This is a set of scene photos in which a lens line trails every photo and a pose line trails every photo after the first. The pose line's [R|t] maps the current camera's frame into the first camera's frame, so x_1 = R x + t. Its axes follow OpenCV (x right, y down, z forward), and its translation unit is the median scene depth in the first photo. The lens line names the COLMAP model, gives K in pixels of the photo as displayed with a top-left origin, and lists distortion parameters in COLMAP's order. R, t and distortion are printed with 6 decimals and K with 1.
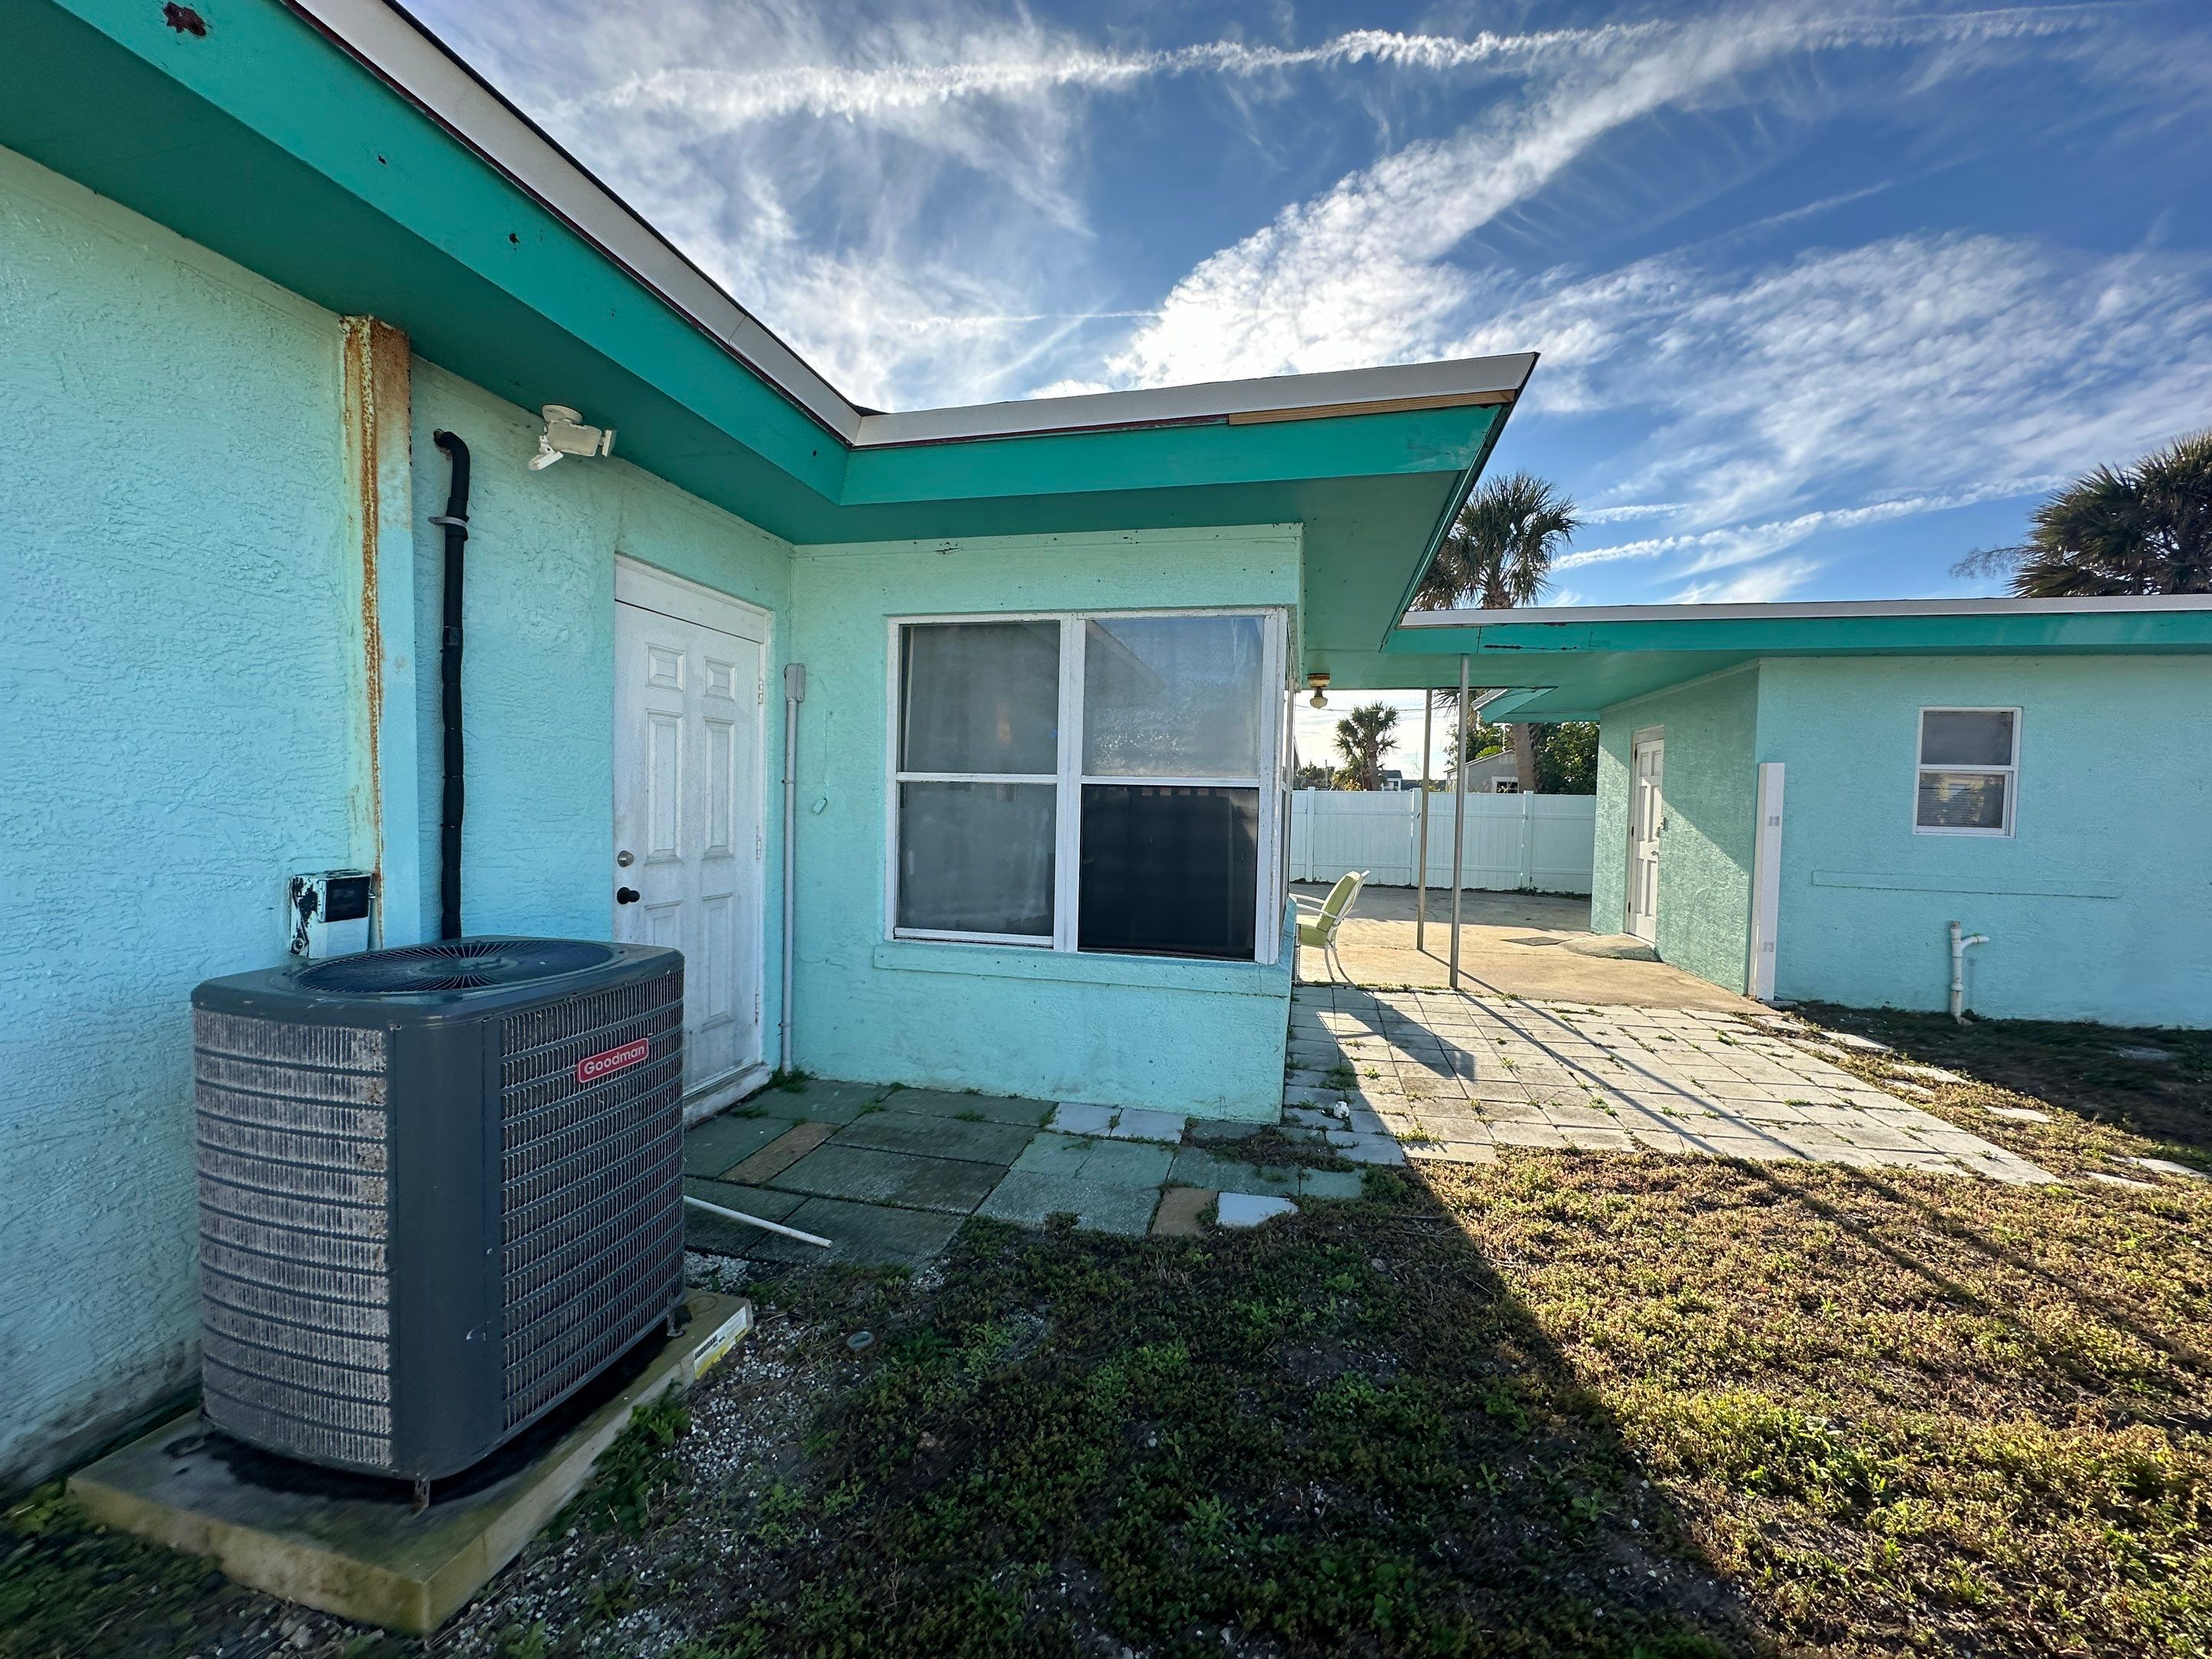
lens RADIAL K [[863.3, 0, 1089.0], [0, 863.3, 829.4], [0, 0, 1]] dist [-0.005703, 0.001136]
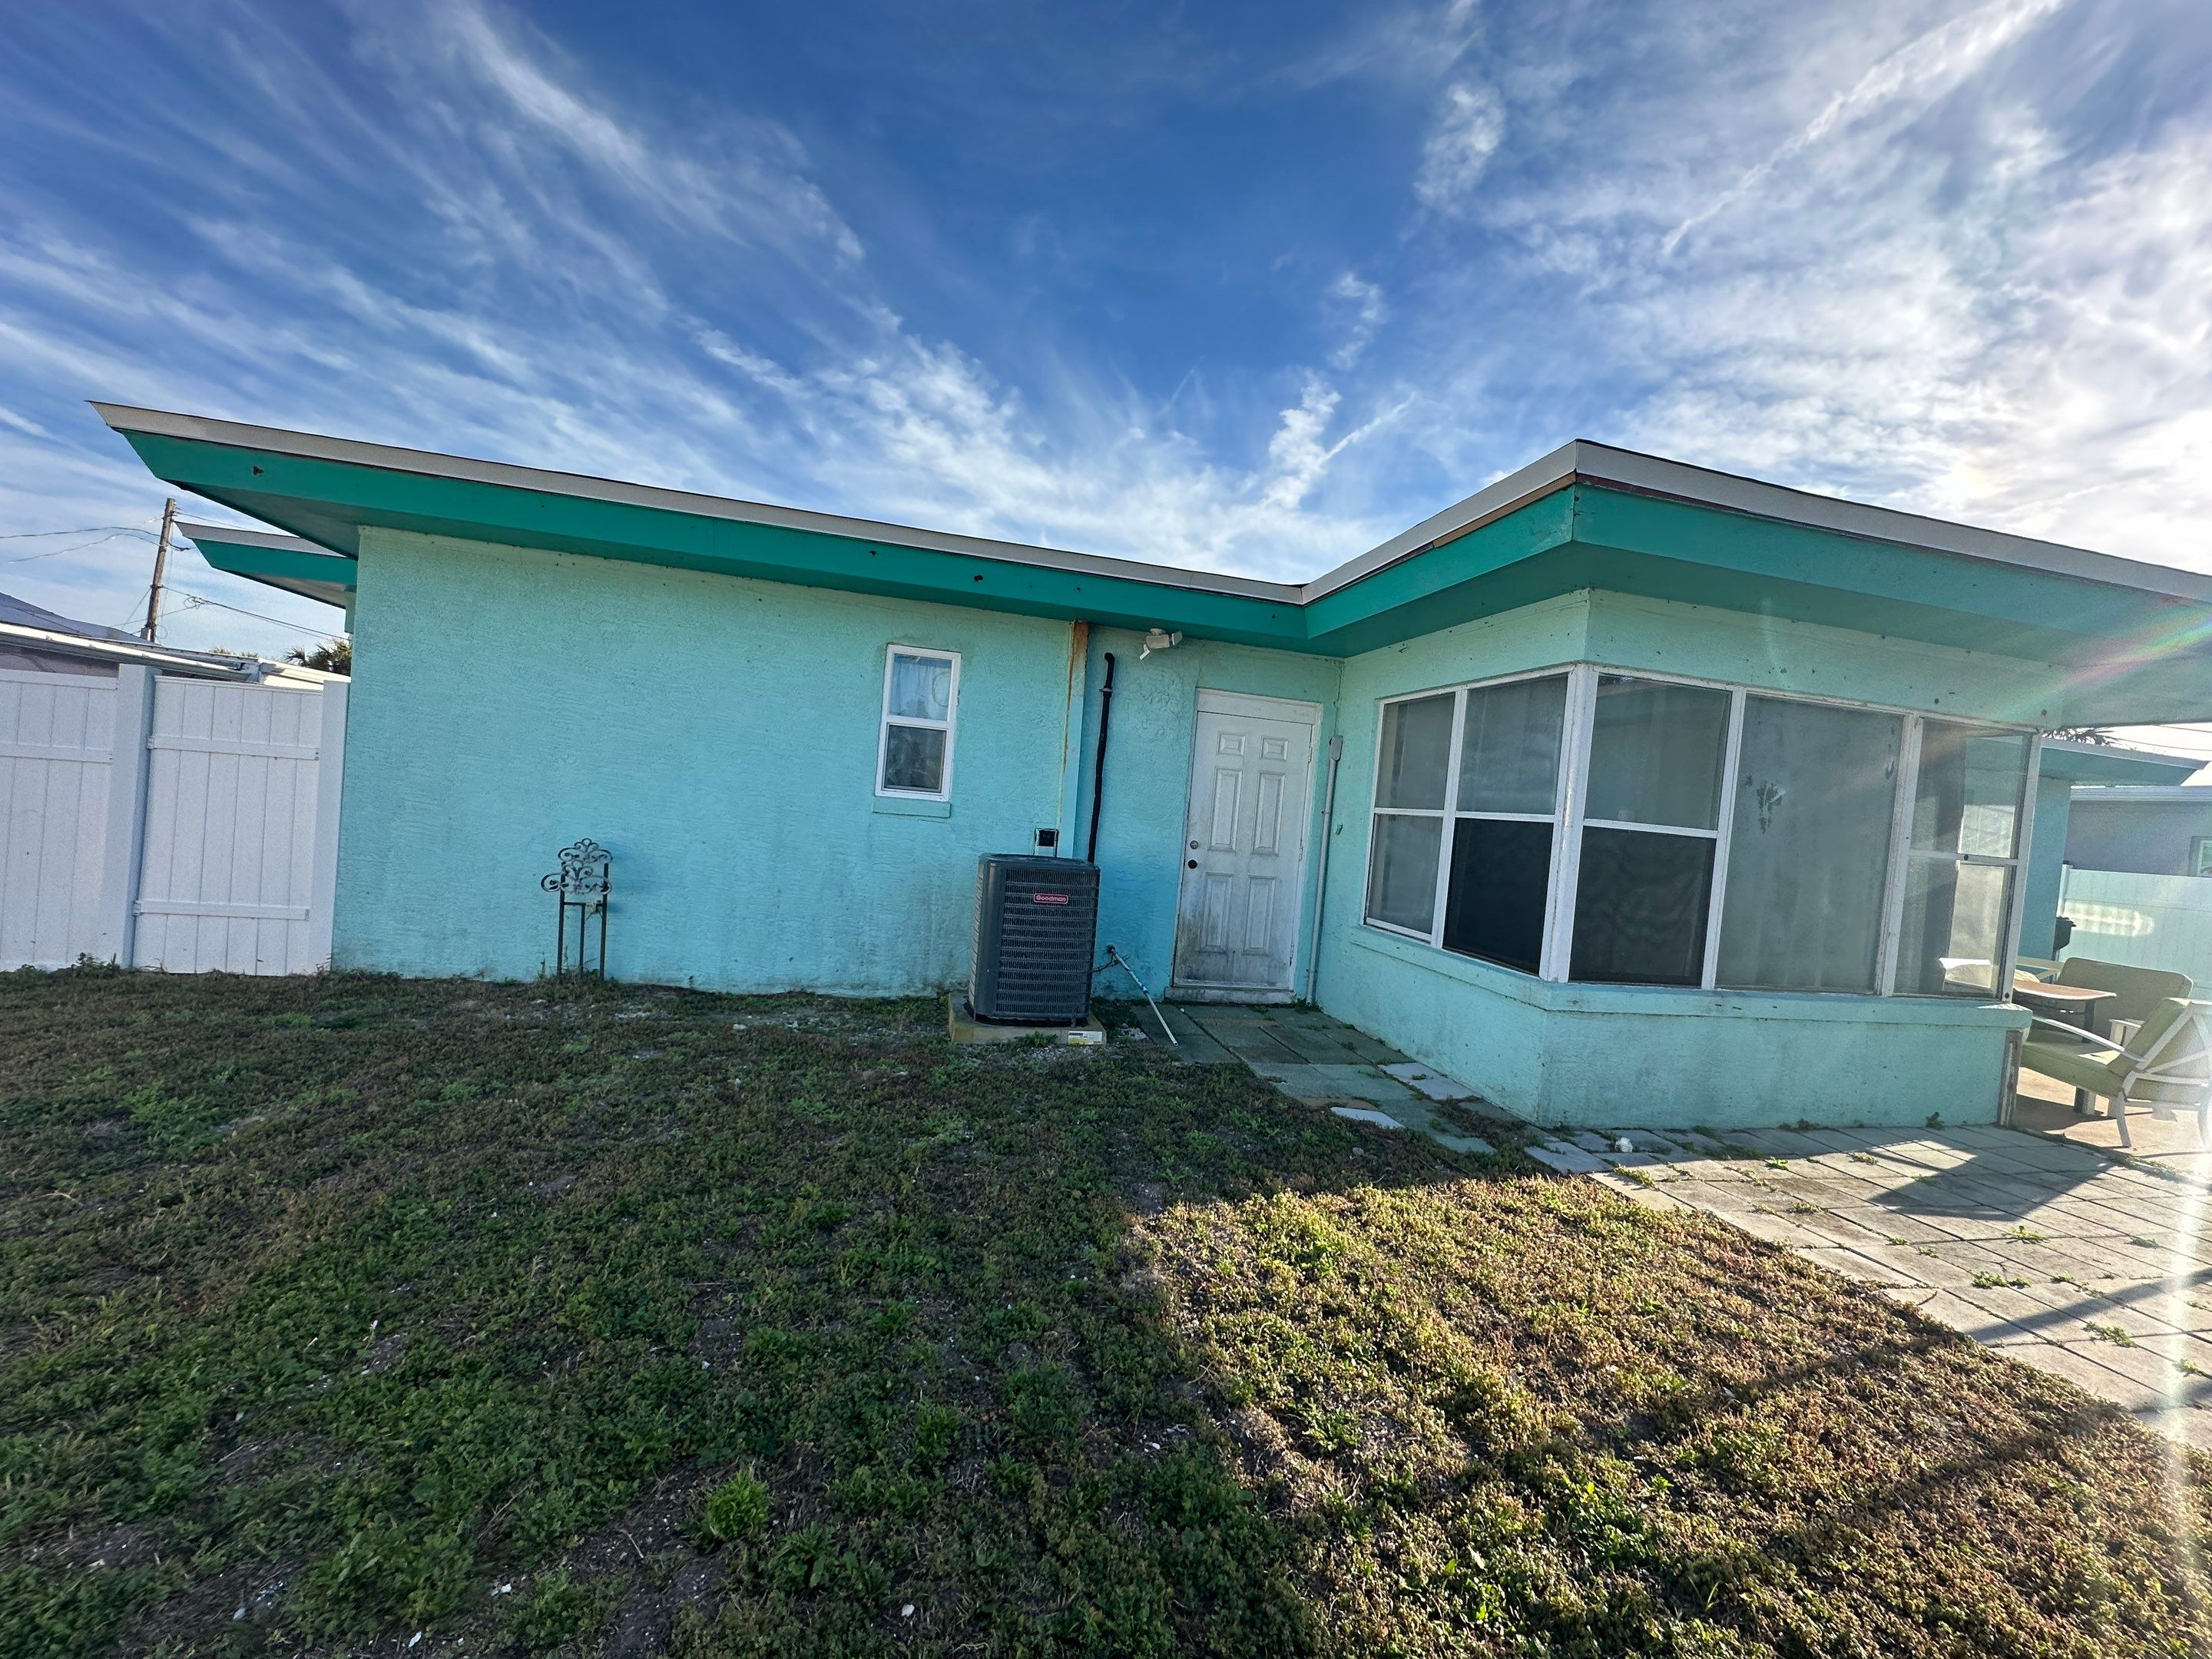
lens RADIAL K [[863.3, 0, 1124.9], [0, 863.3, 851.0], [0, 0, 1]] dist [-0.005703, 0.001136]
pose [[0.452141, 0.060304, -0.889906, 0.956329], [-0.103979, 0.994473, 0.014560, 0.030249], [0.885865, 0.085948, 0.455912, -0.006111]]
